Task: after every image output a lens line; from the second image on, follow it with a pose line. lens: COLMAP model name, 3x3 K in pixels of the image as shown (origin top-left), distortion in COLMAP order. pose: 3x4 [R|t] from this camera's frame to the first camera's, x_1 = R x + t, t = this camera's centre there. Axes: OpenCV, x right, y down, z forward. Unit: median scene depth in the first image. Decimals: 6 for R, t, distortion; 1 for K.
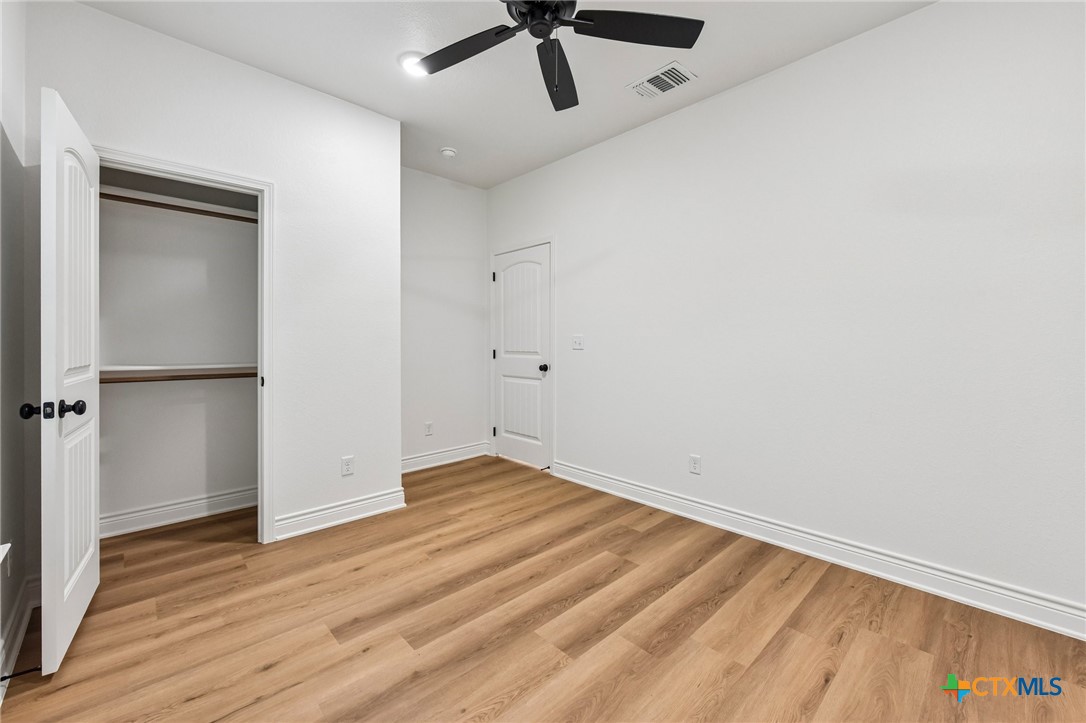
lens RADIAL K [[446.0, 0, 546.5], [0, 446.0, 355.6], [0, 0, 1]] dist [-0.000799, -0.000201]
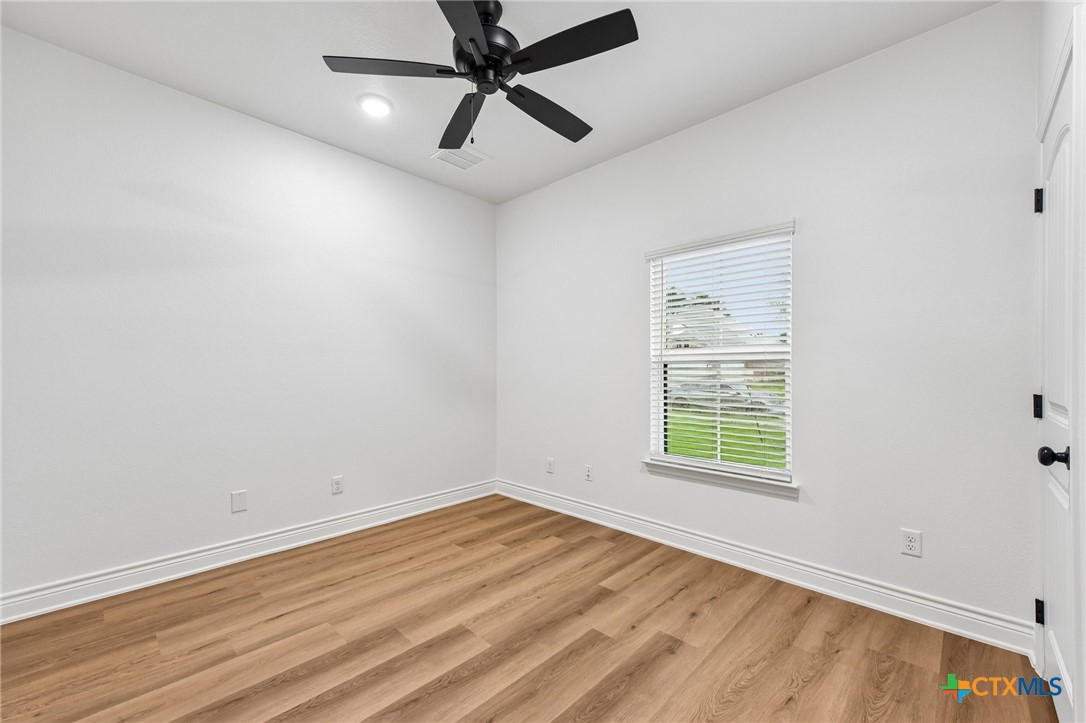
lens RADIAL K [[431.4, 0, 536.1], [0, 431.4, 366.2], [0, 0, 1]] dist [0.002774, 0.000101]
pose [[-0.999545, -0.002436, -0.030069, -0.091824], [-0.003189, 0.999682, 0.025034, -0.059916], [0.029998, 0.025118, -0.999234, 1.831722]]
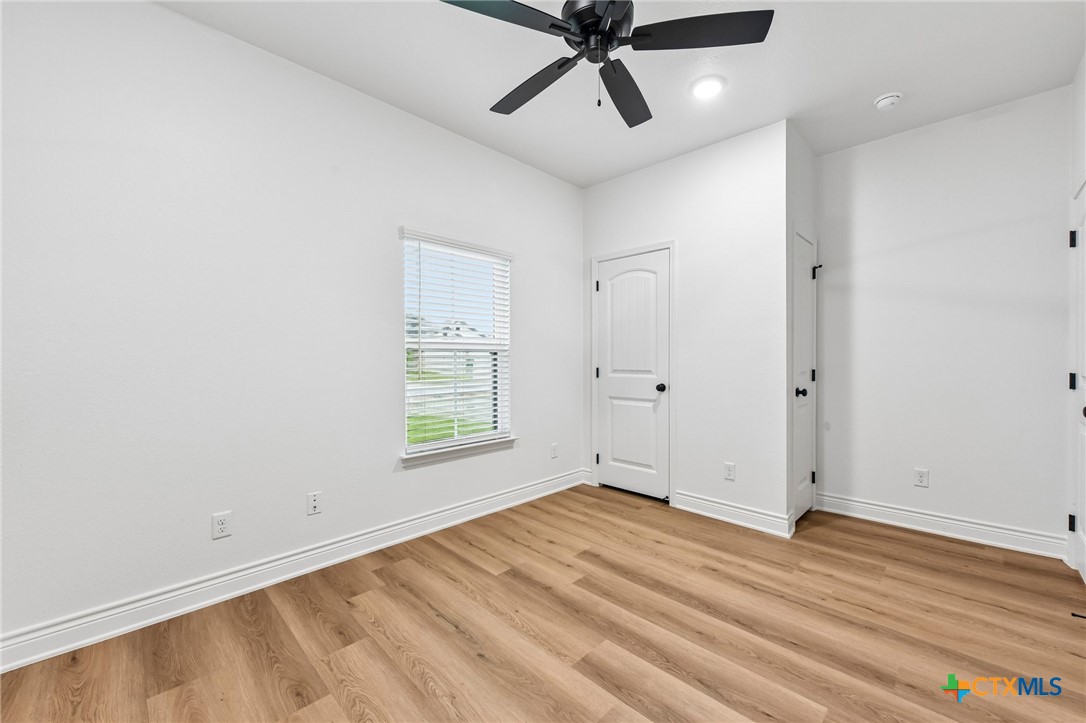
lens RADIAL K [[432.3, 0, 549.1], [0, 432.3, 359.0], [0, 0, 1]] dist [0.000890, -0.000642]
pose [[0.027488, 0.005966, -0.999604, 0.883803], [-0.033215, 0.999435, 0.005052, -0.029409], [0.999070, 0.033063, 0.027671, 0.747560]]
